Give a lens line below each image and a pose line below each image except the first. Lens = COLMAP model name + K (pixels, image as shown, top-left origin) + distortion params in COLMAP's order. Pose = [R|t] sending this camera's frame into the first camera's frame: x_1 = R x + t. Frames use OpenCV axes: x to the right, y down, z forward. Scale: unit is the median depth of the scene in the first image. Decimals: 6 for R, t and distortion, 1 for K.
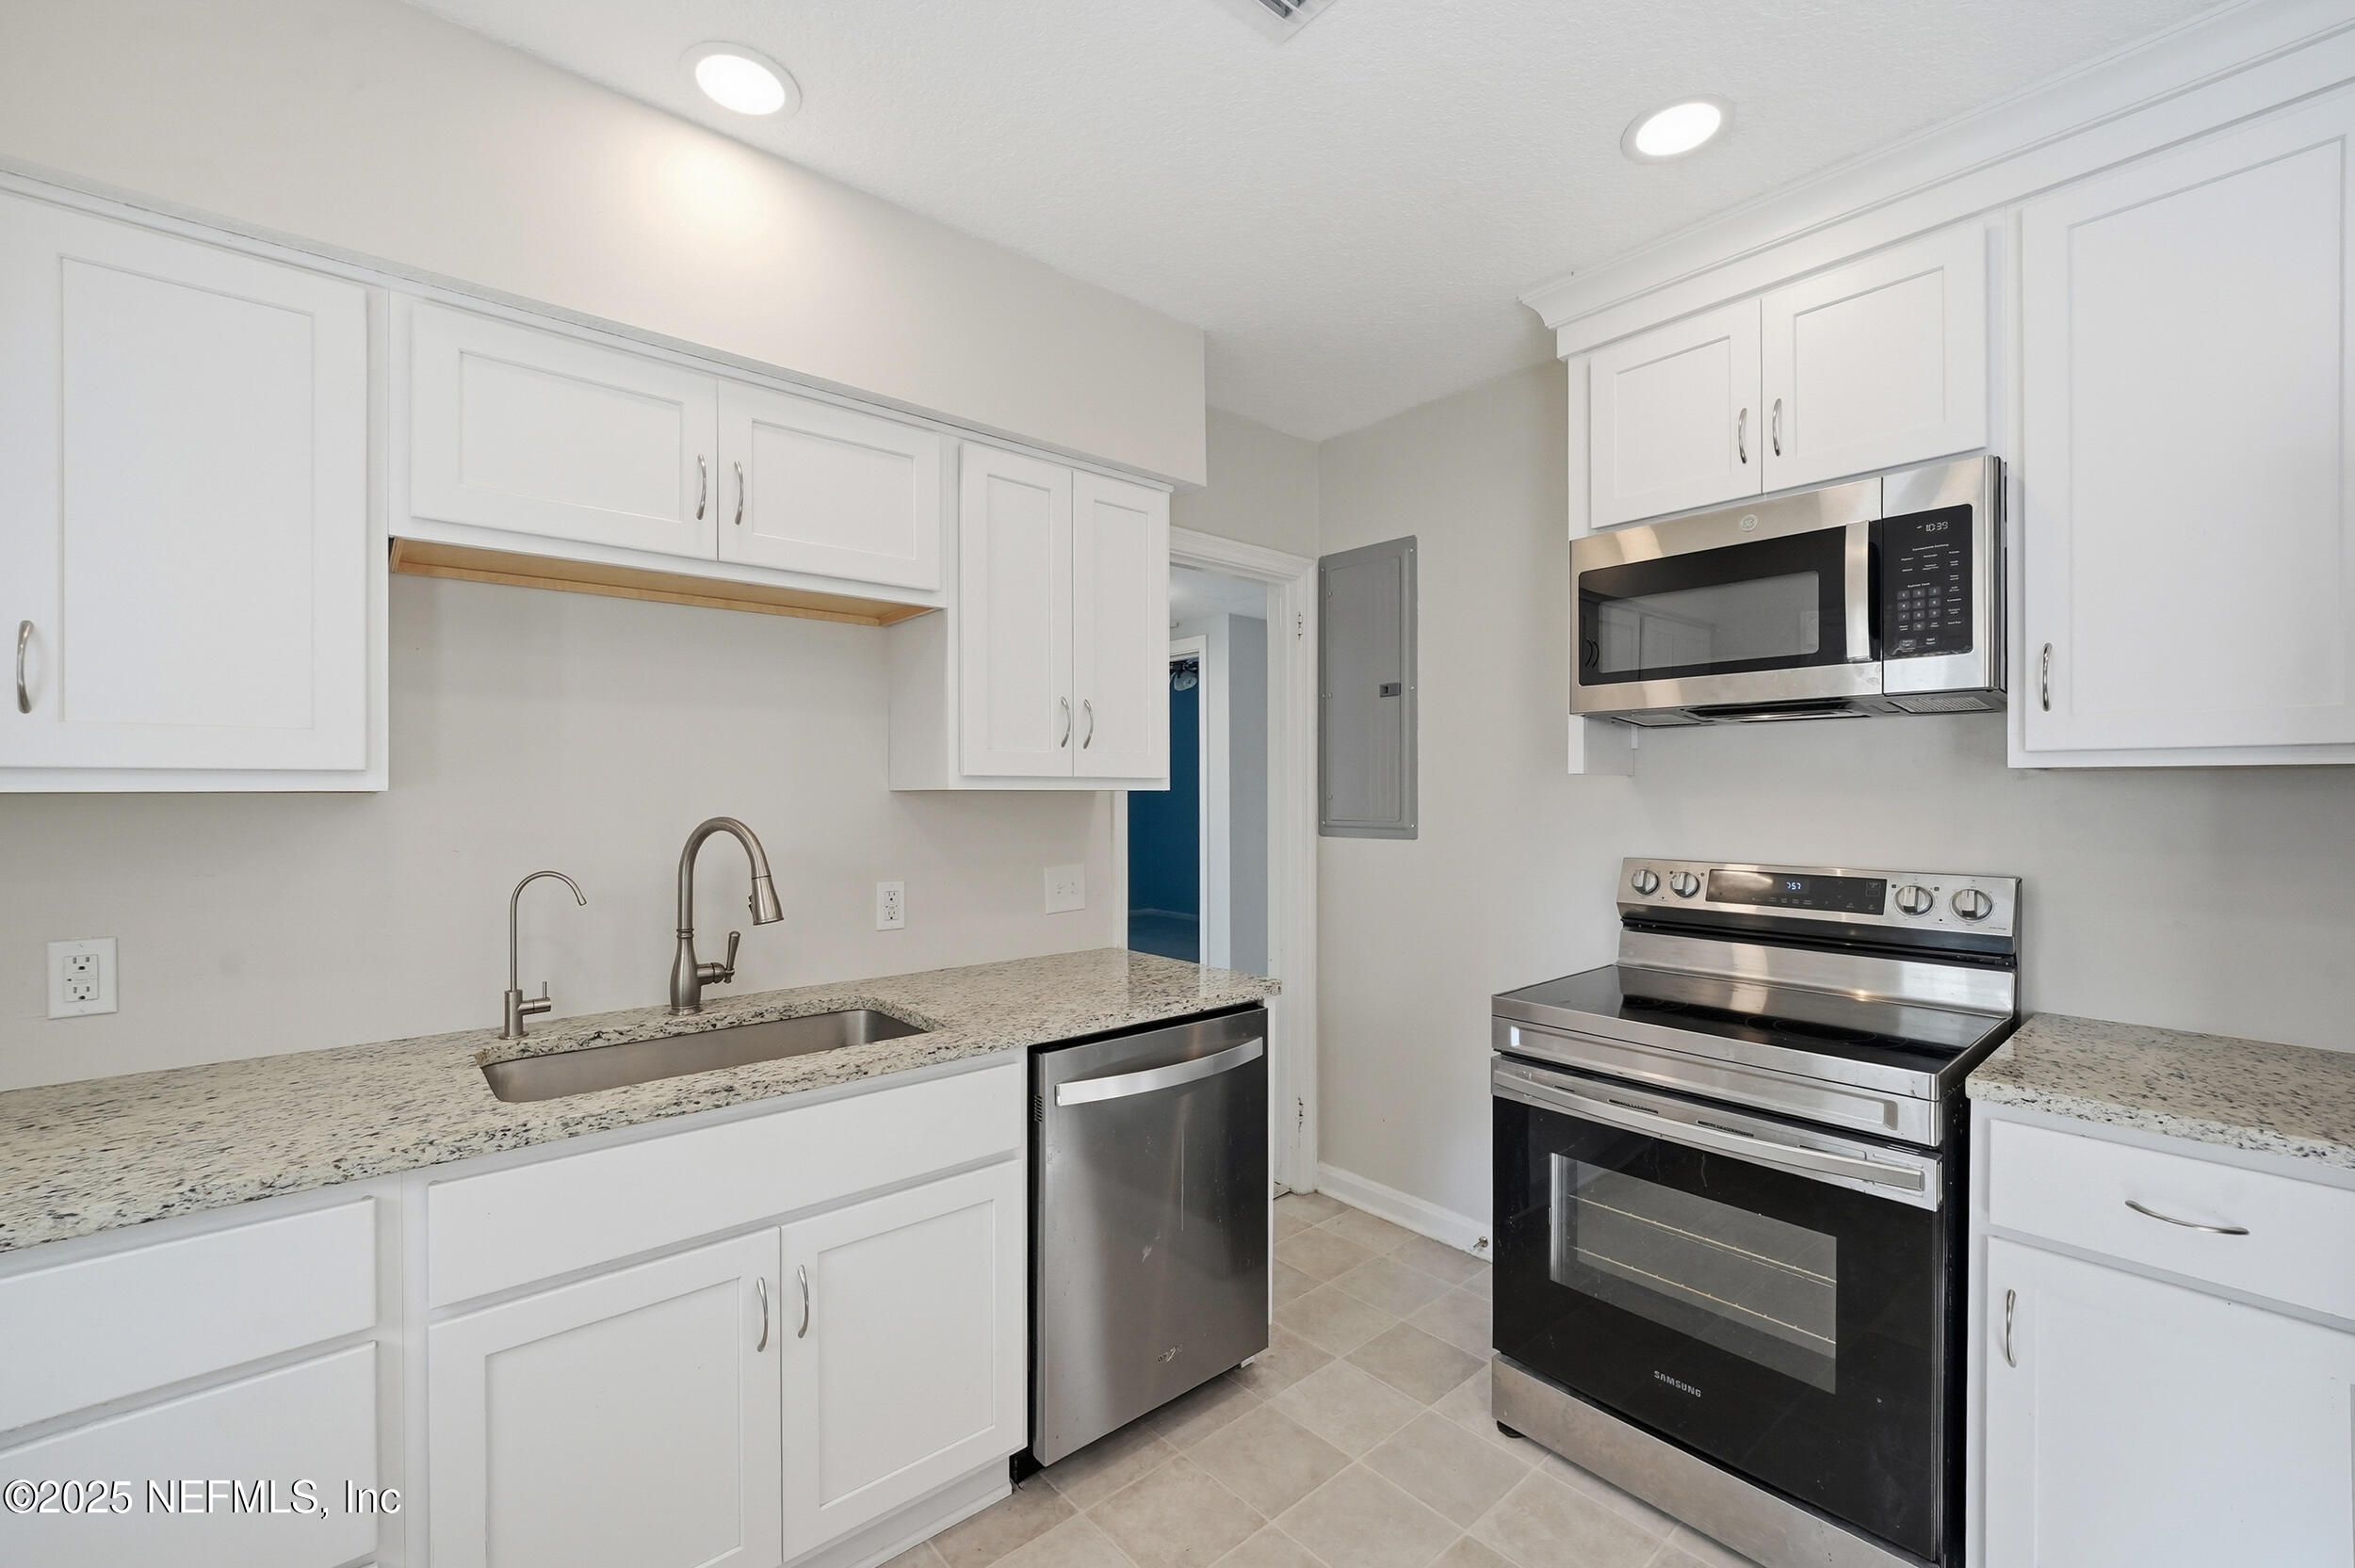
lens RADIAL K [[963.0, 0, 1176.0], [0, 963.0, 797.9], [0, 0, 1]] dist [-0.011580, 0.000182]
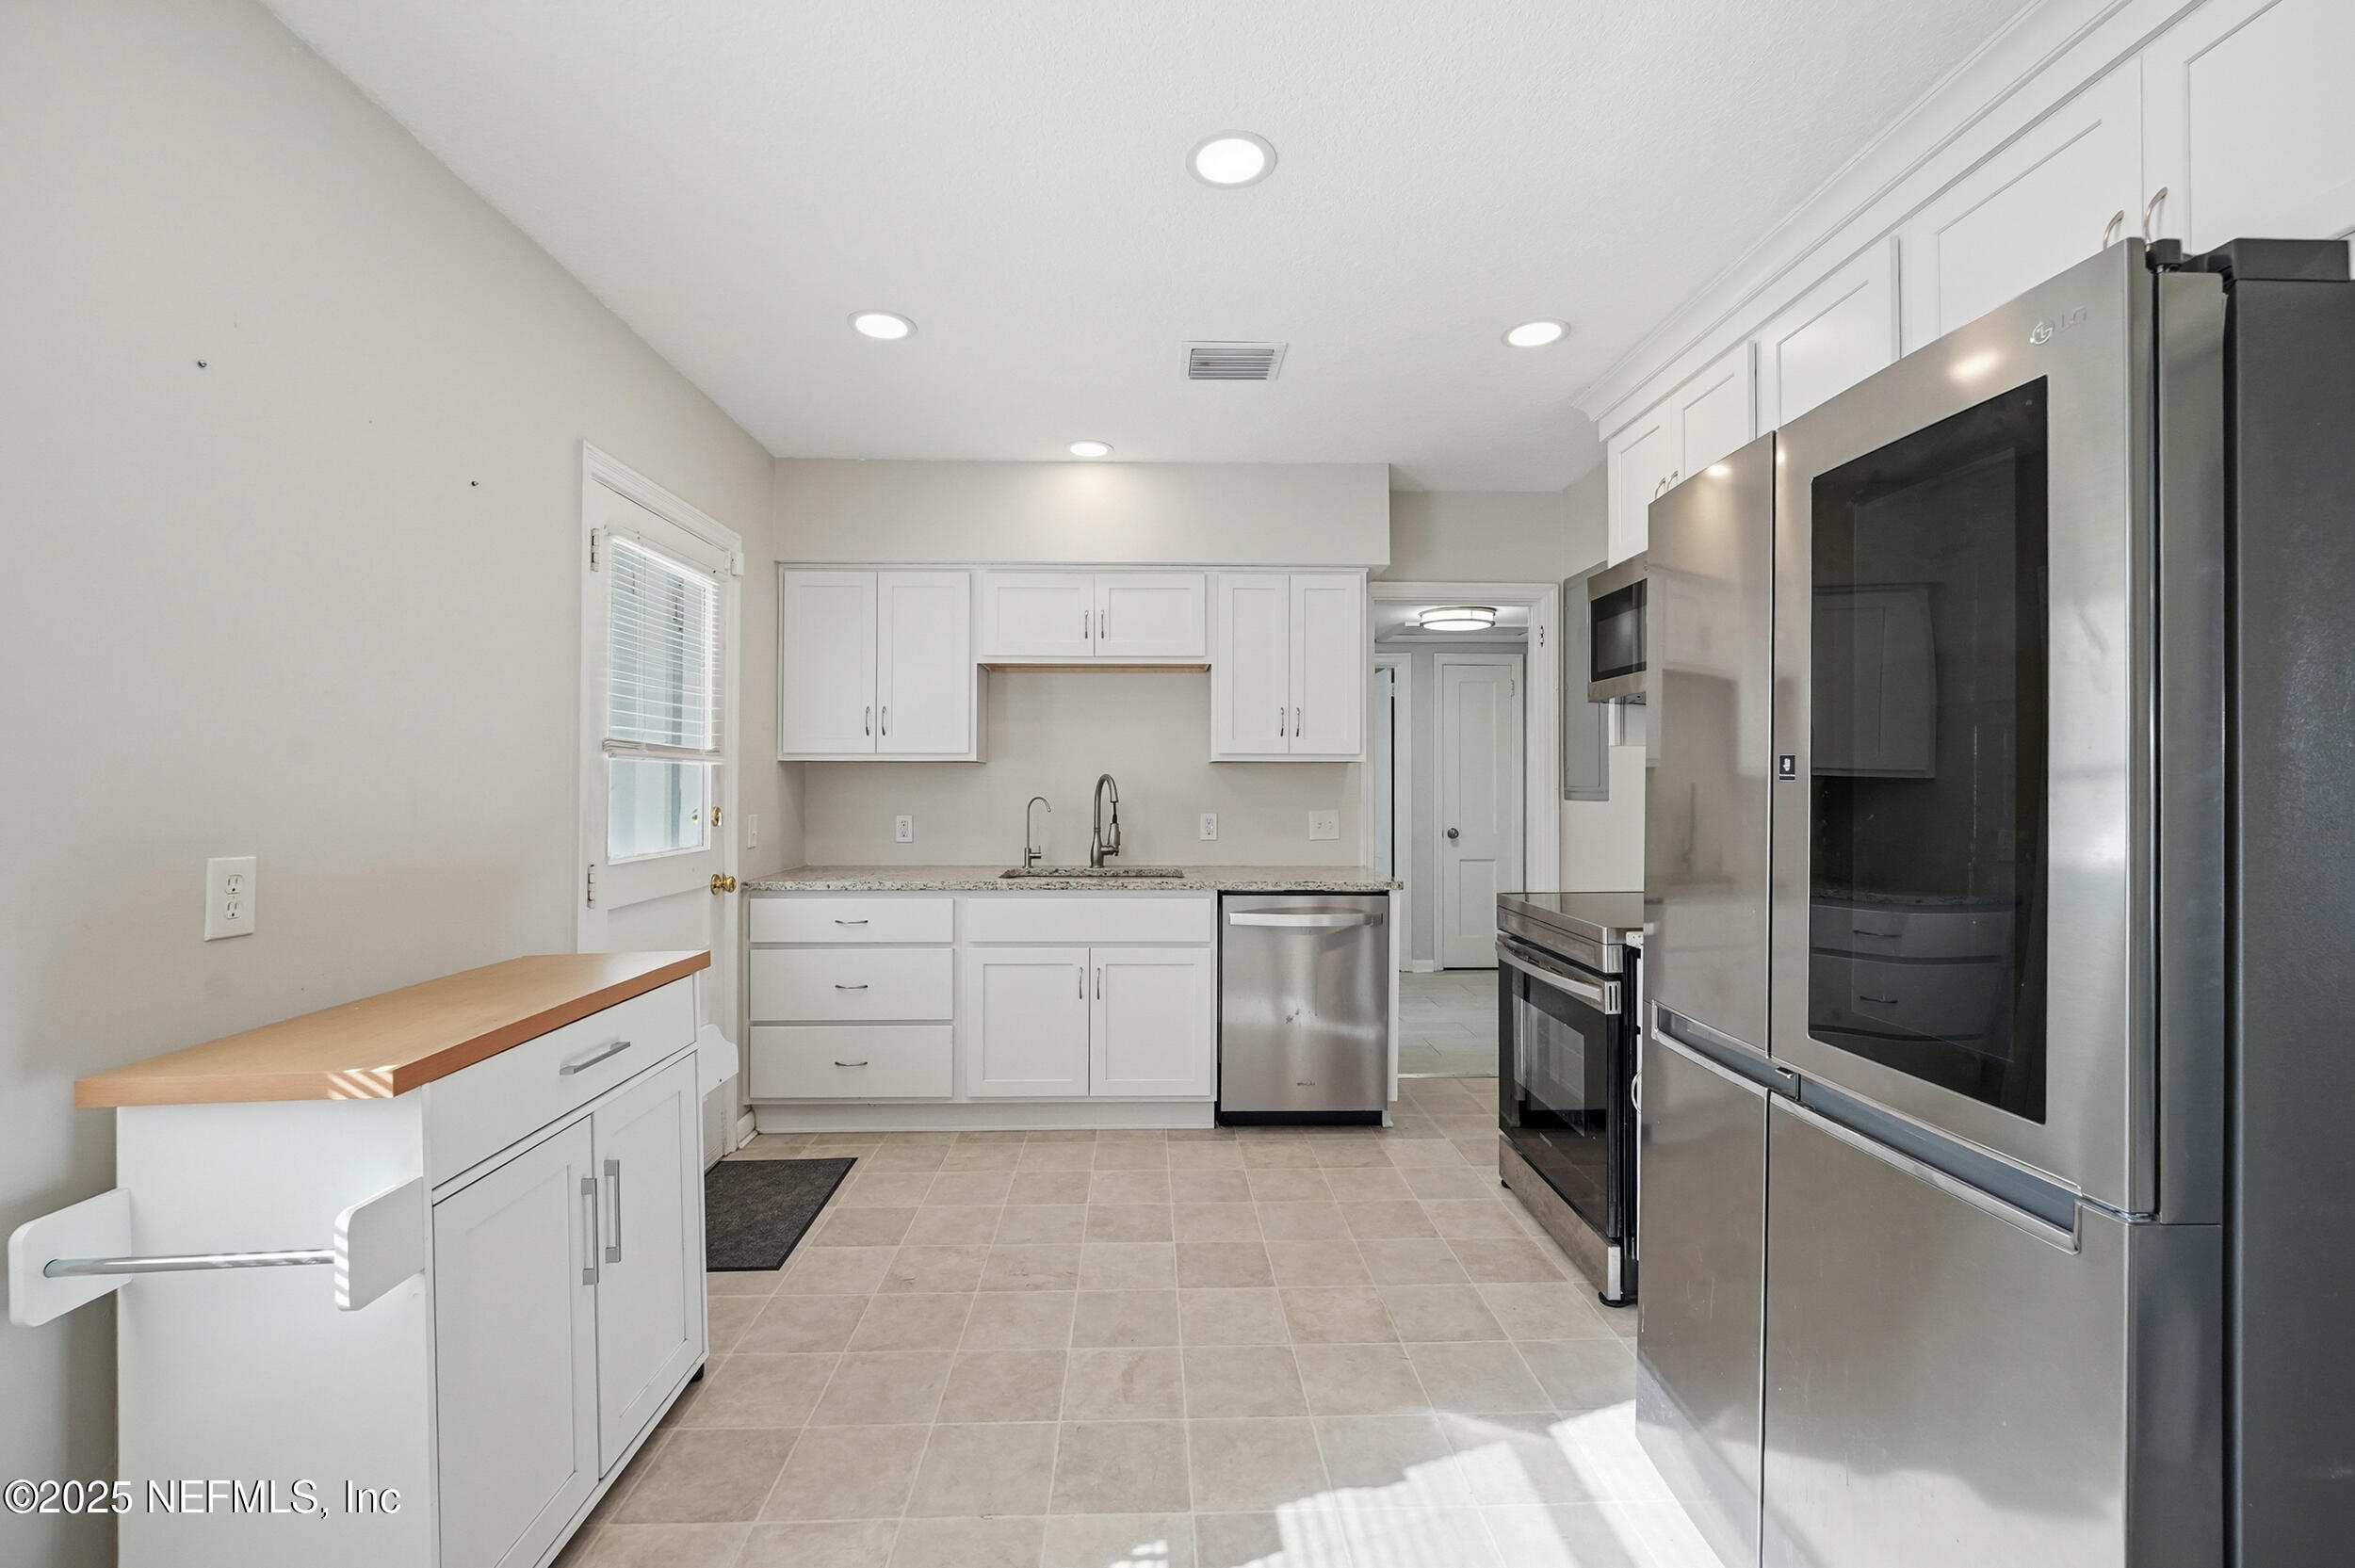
lens RADIAL K [[946.1, 0, 1177.5], [0, 946.1, 784.0], [0, 0, 1]] dist [-0.000030, 0.000006]
pose [[0.778193, 0.002131, -0.628021, 0.955534], [-0.006894, 0.999963, -0.005149, 0.050832], [0.627987, 0.008336, 0.778179, -0.520263]]
